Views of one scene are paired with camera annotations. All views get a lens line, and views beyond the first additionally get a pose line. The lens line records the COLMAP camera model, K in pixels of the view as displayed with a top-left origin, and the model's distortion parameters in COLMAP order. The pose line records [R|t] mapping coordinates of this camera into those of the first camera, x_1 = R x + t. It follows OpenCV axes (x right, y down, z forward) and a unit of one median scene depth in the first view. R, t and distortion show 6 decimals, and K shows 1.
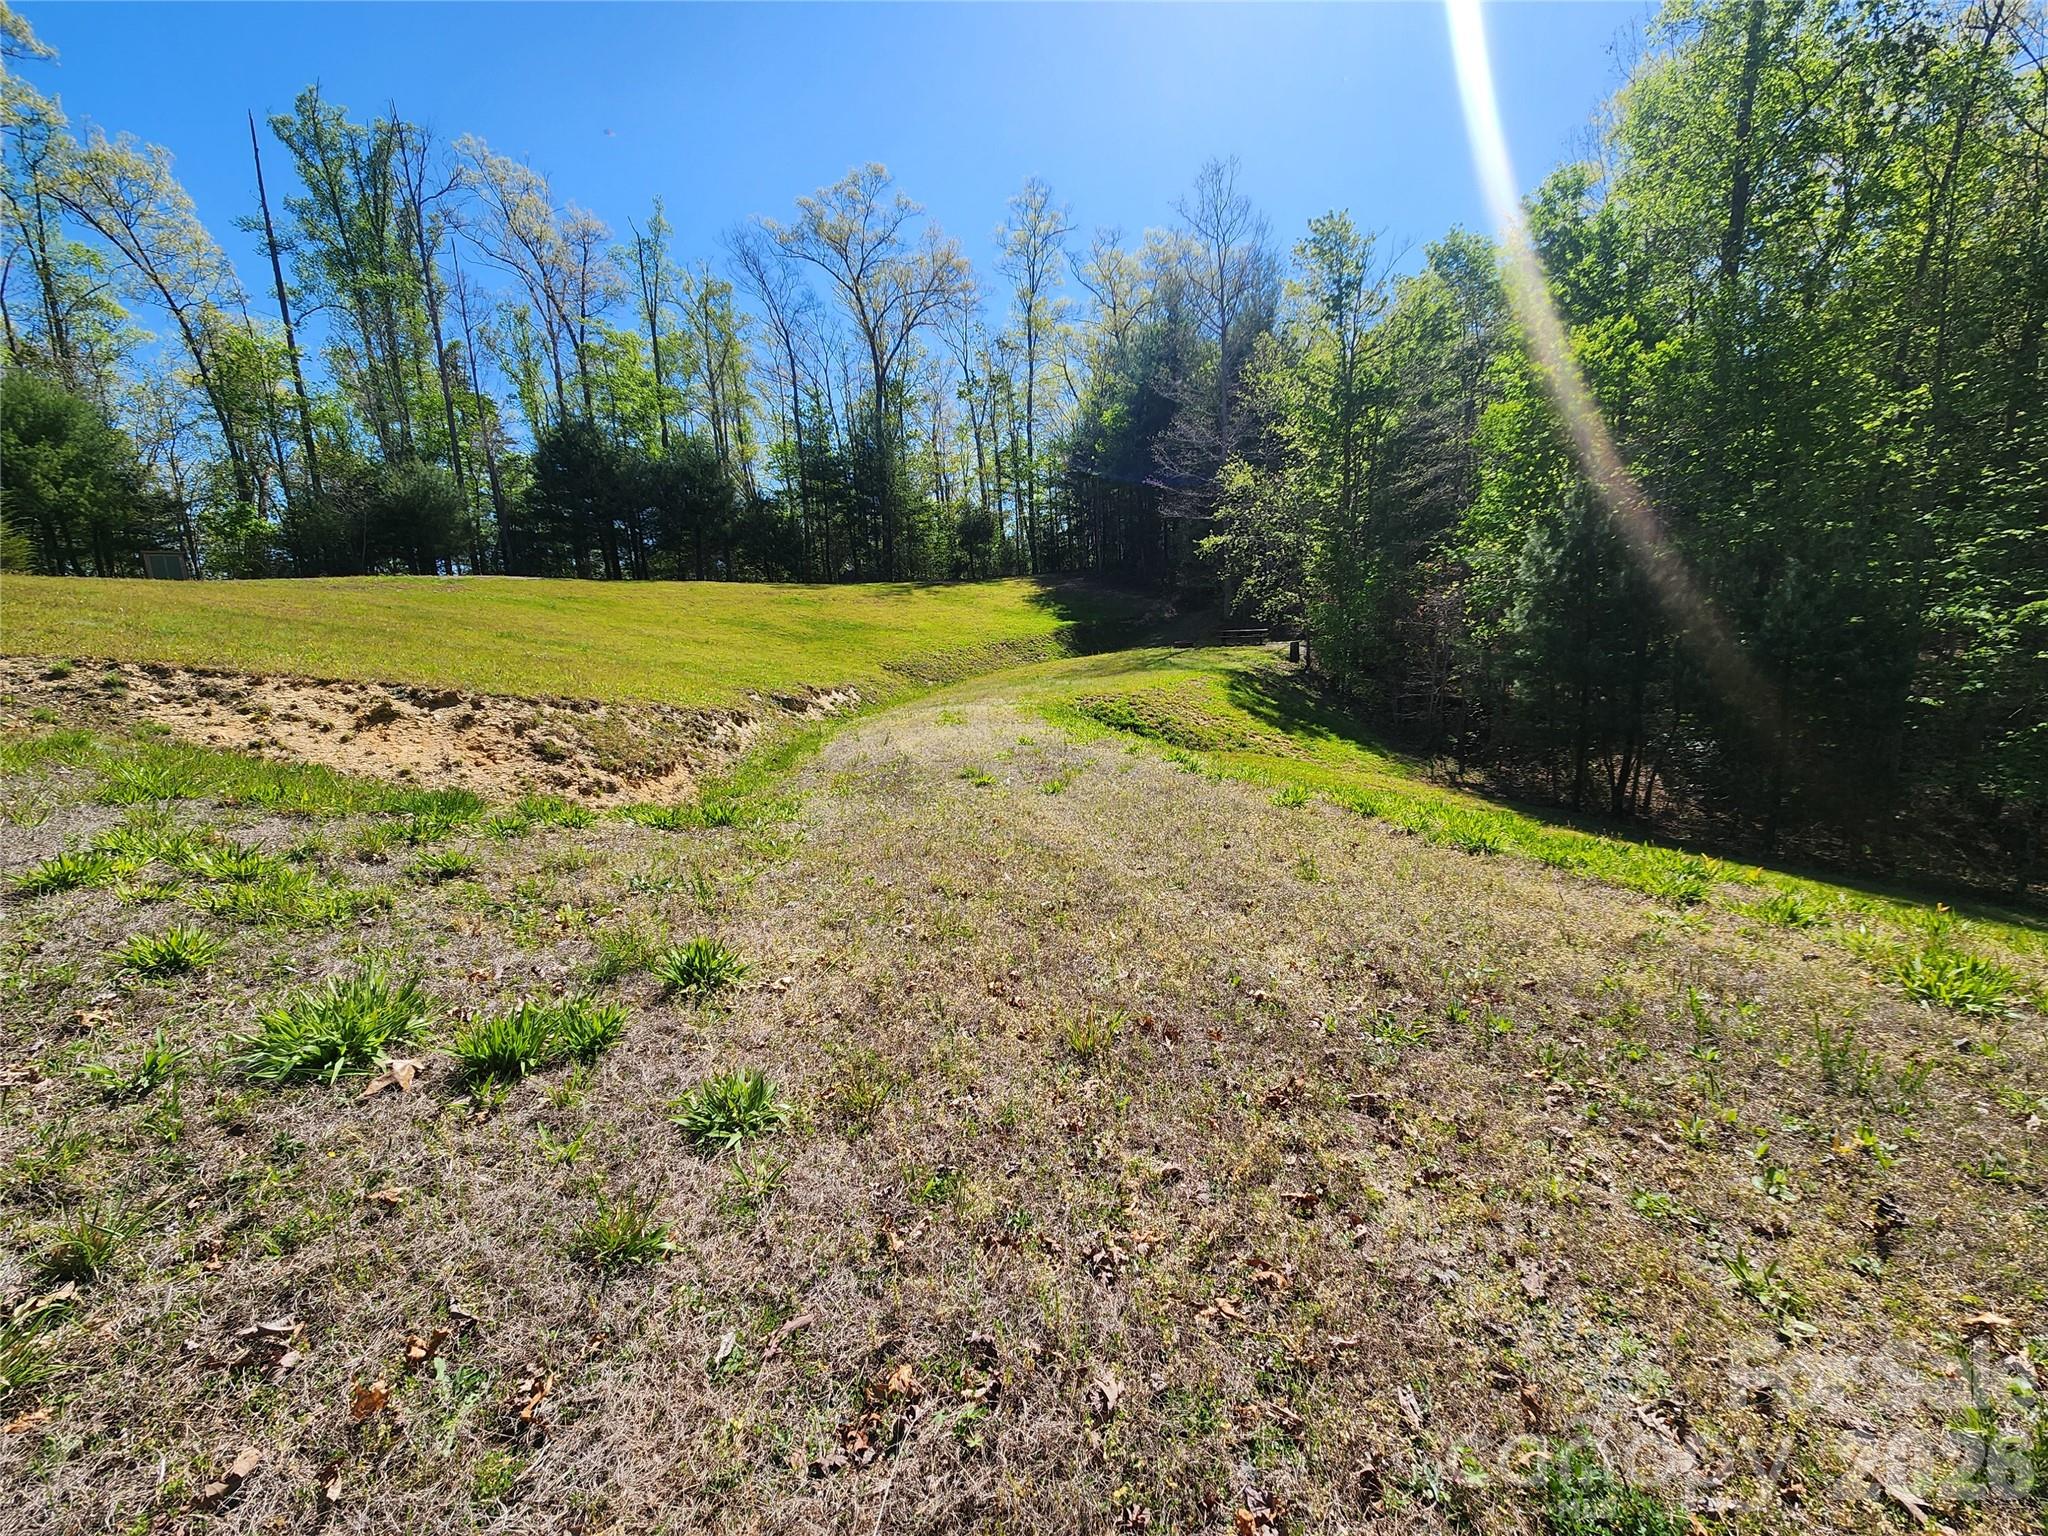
lens RADIAL K [[837.8, 0, 1045.9], [0, 837.8, 781.7], [0, 0, 1]] dist [-0.007184, 0.000461]
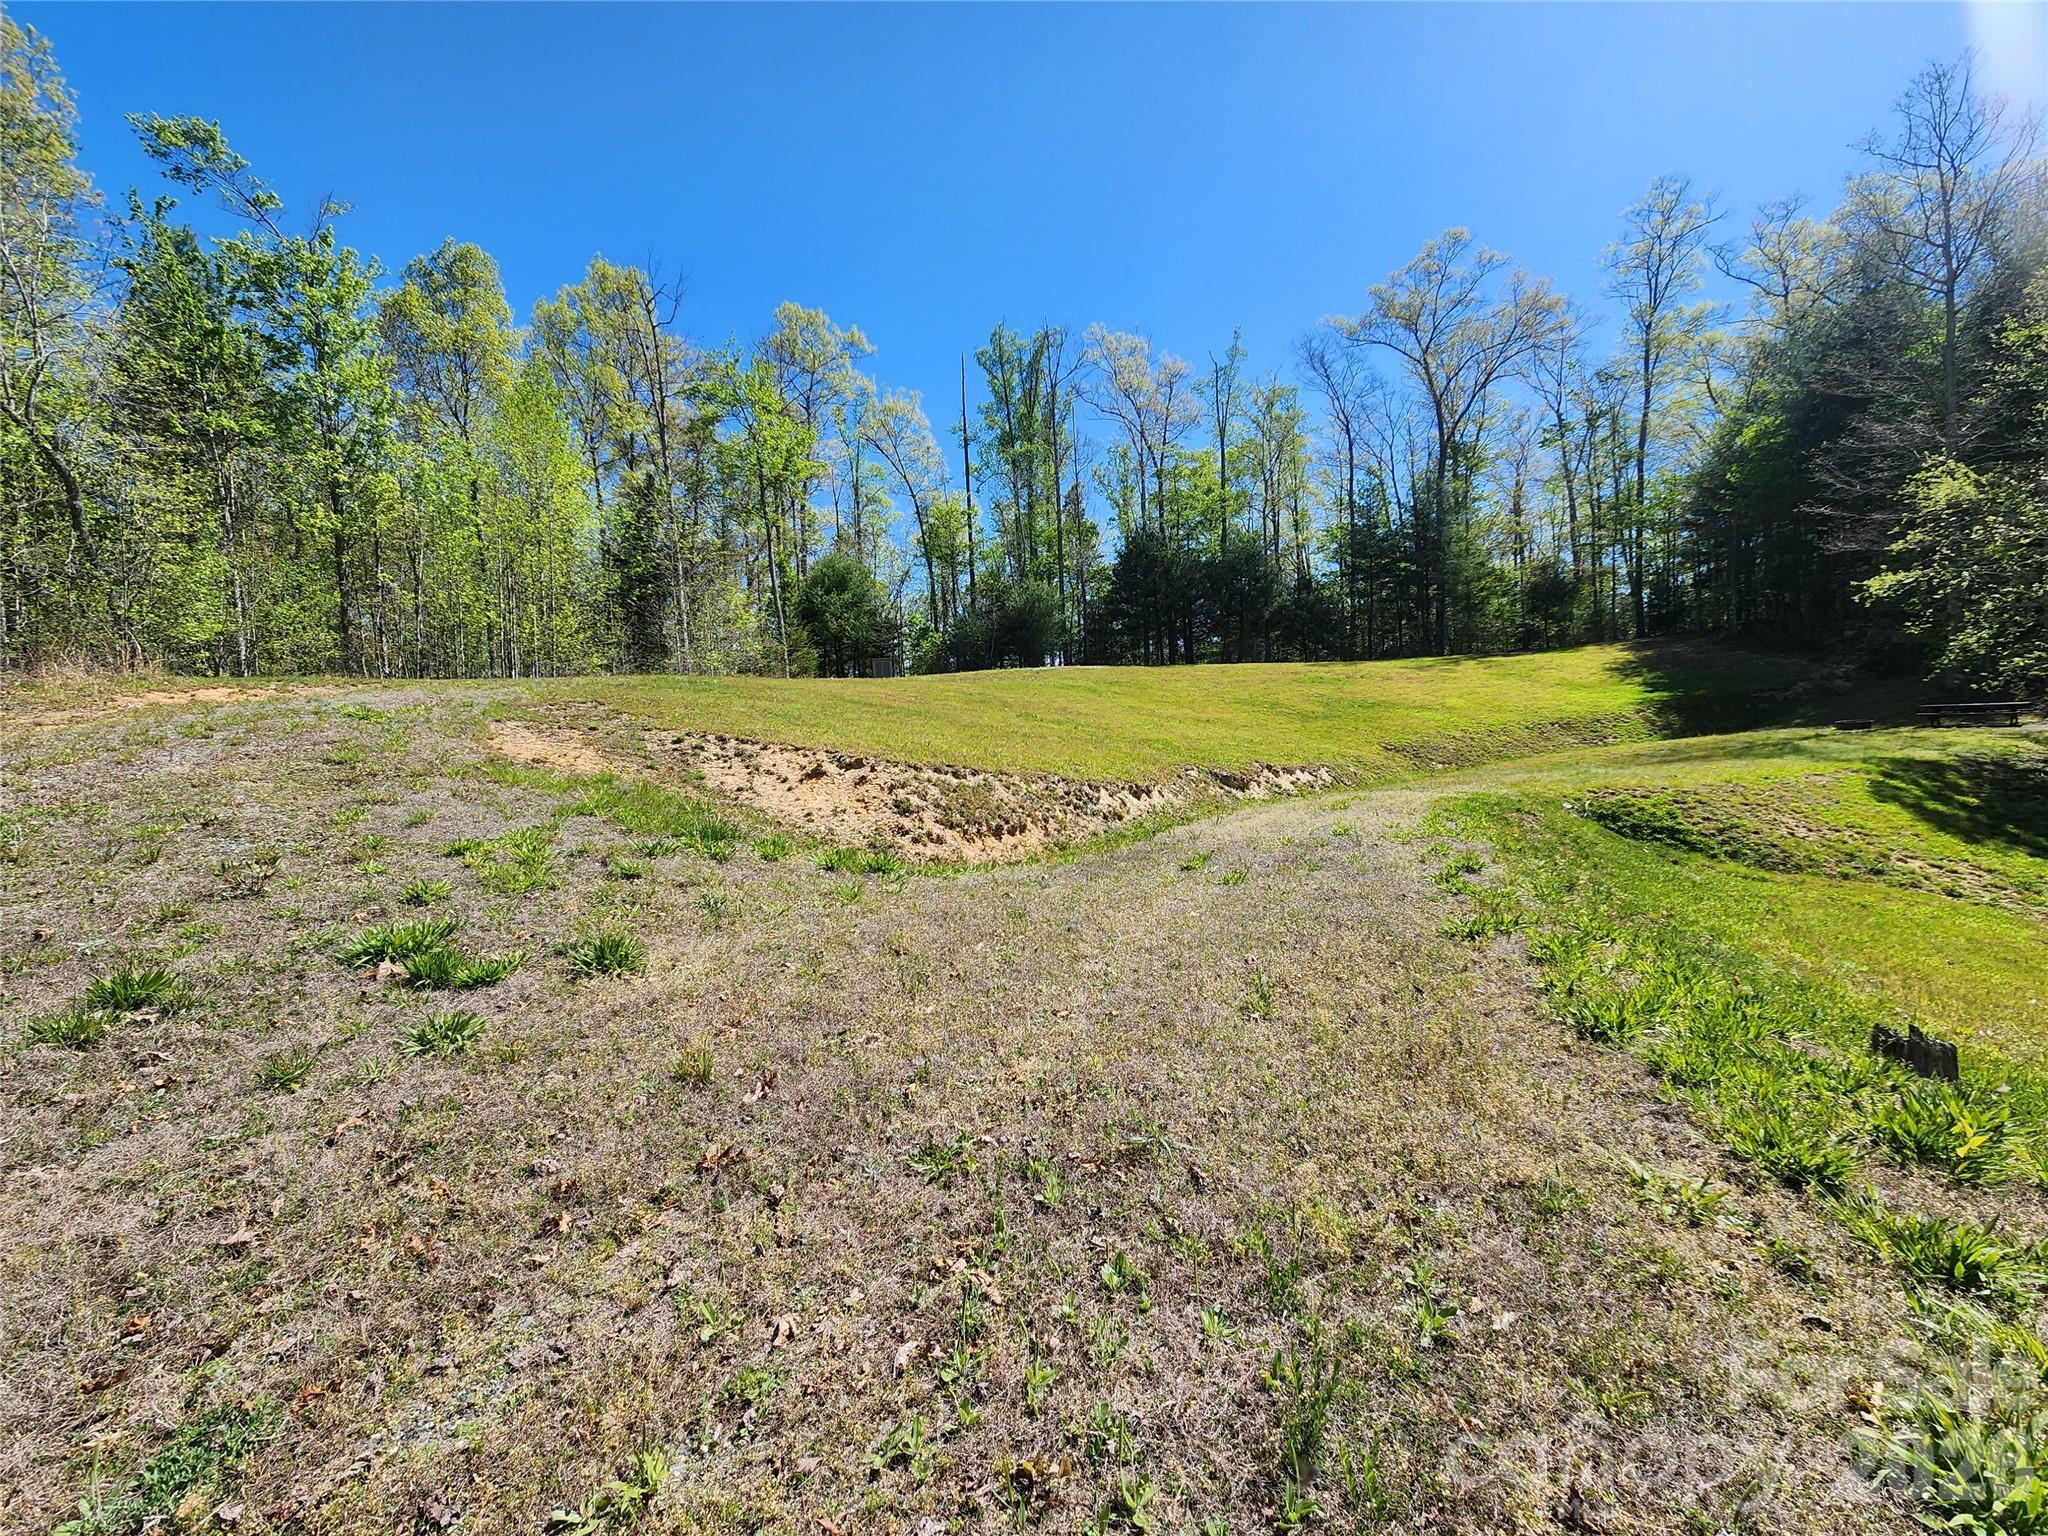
lens RADIAL K [[837.8, 0, 1020.6], [0, 837.8, 776.1], [0, 0, 1]] dist [-0.001348, -0.000032]
pose [[0.781012, 0.043287, -0.623014, 0.044907], [-0.104243, 0.992635, -0.061712, -0.002968], [0.615754, 0.113142, 0.779773, 0.013940]]
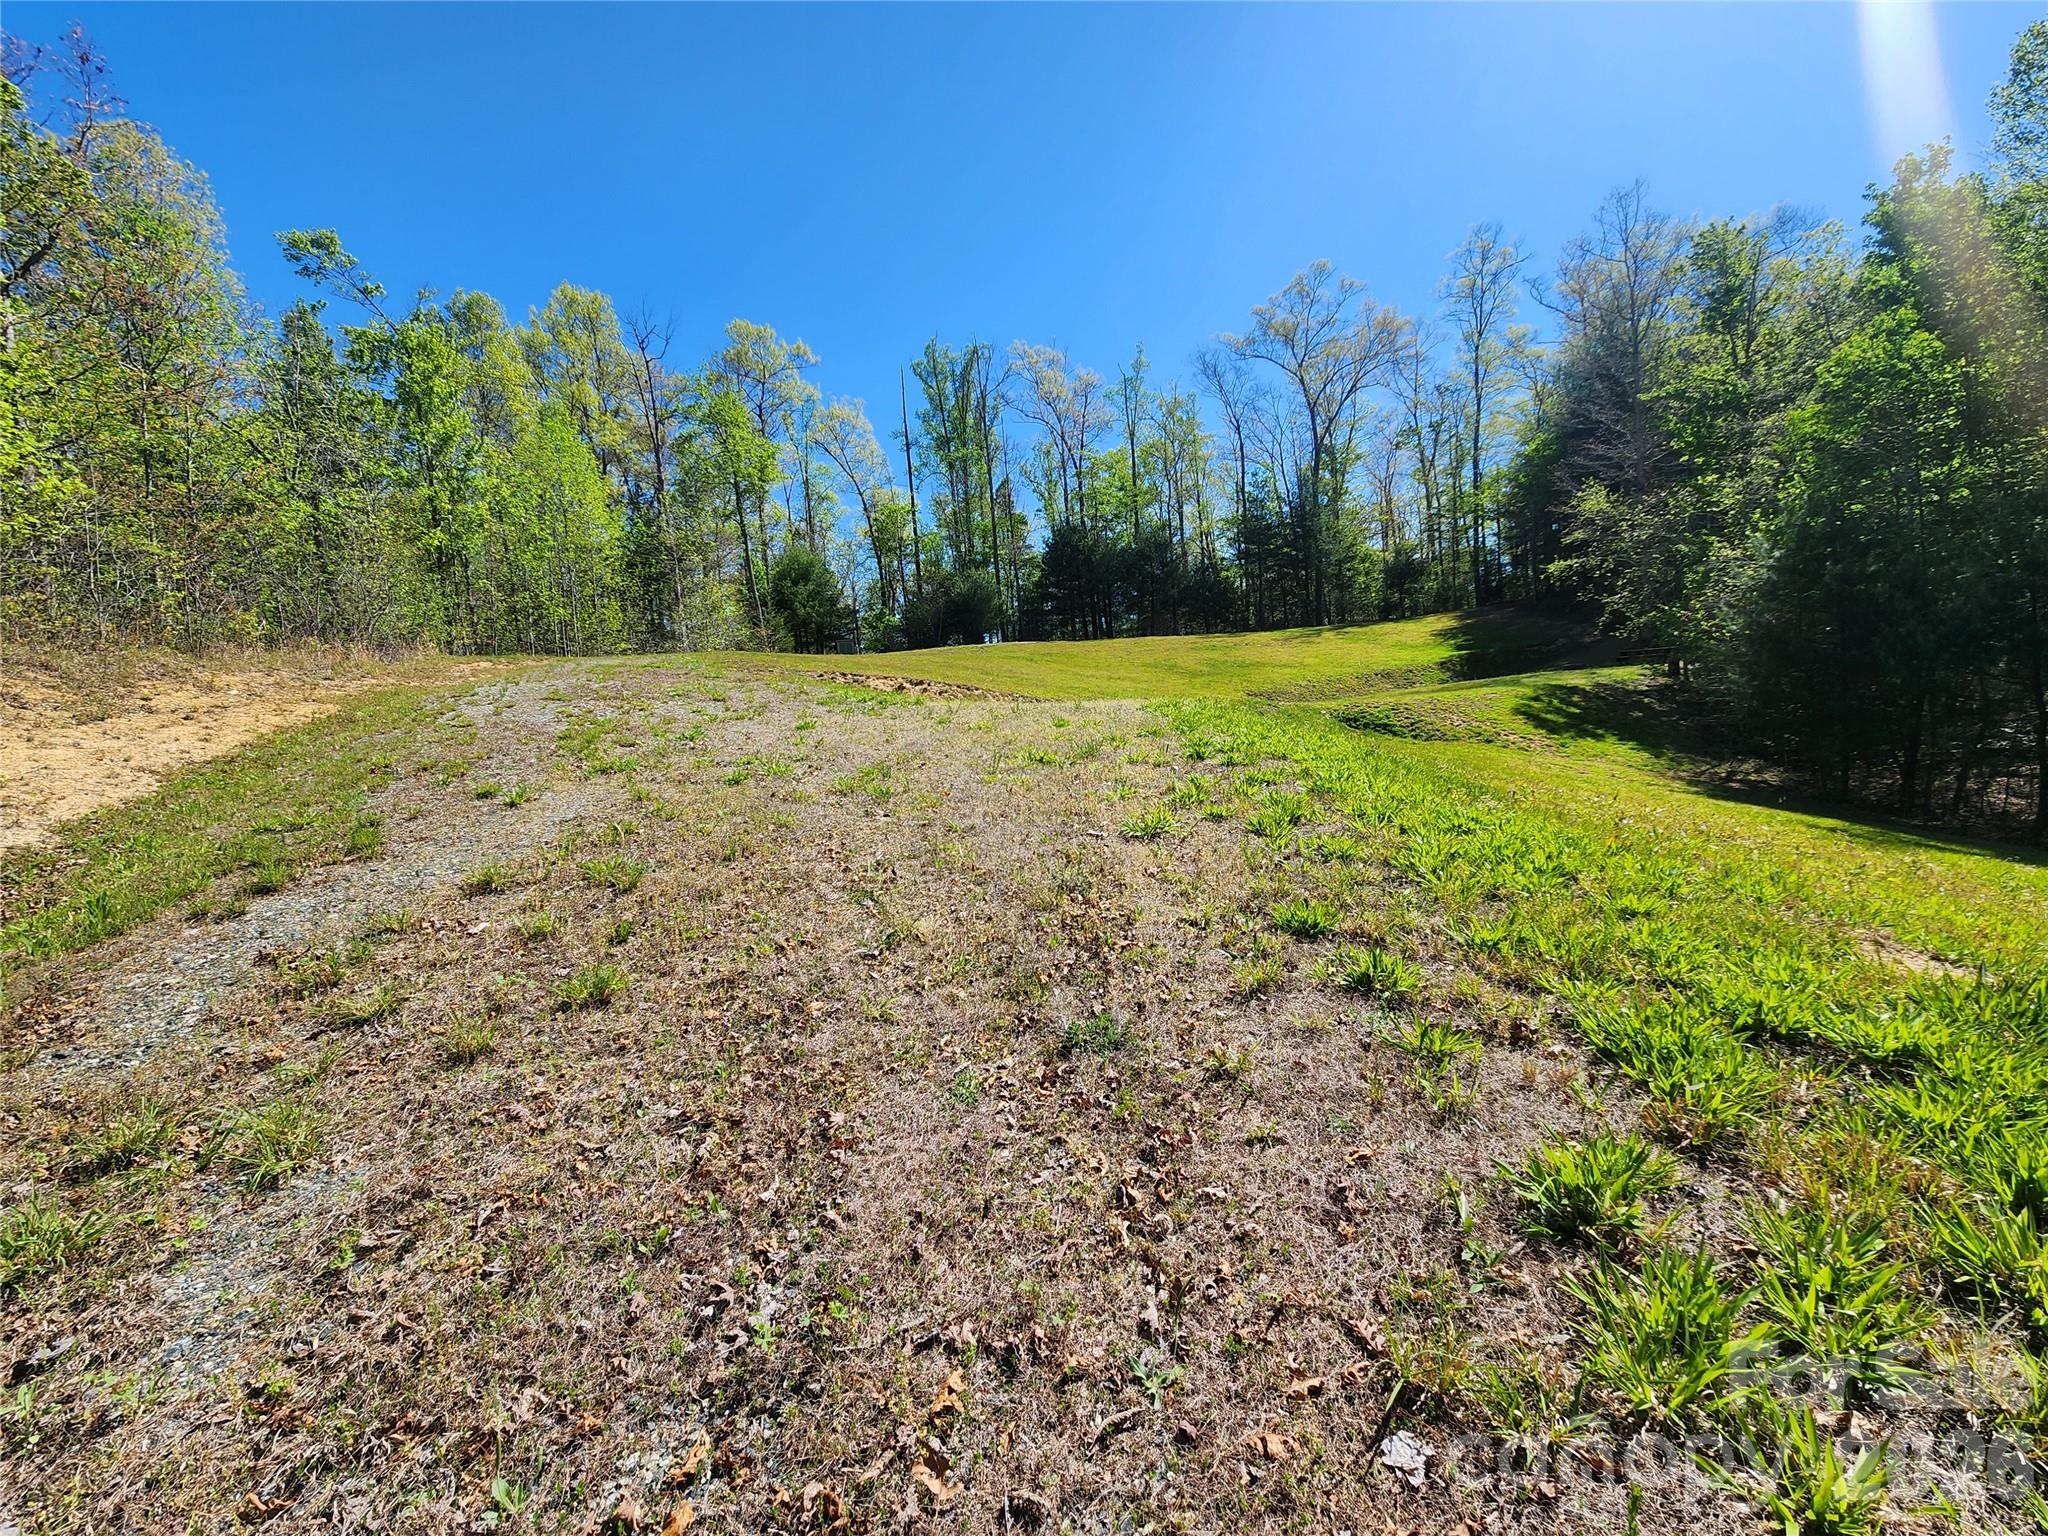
lens RADIAL K [[833.8, 0, 1031.5], [0, 833.8, 774.6], [0, 0, 1]] dist [-0.001630, -0.000123]
pose [[0.834480, 0.023103, -0.550553, 0.141432], [-0.059491, 0.997058, -0.048331, 0.040387], [0.547817, 0.073084, 0.833400, -0.135143]]
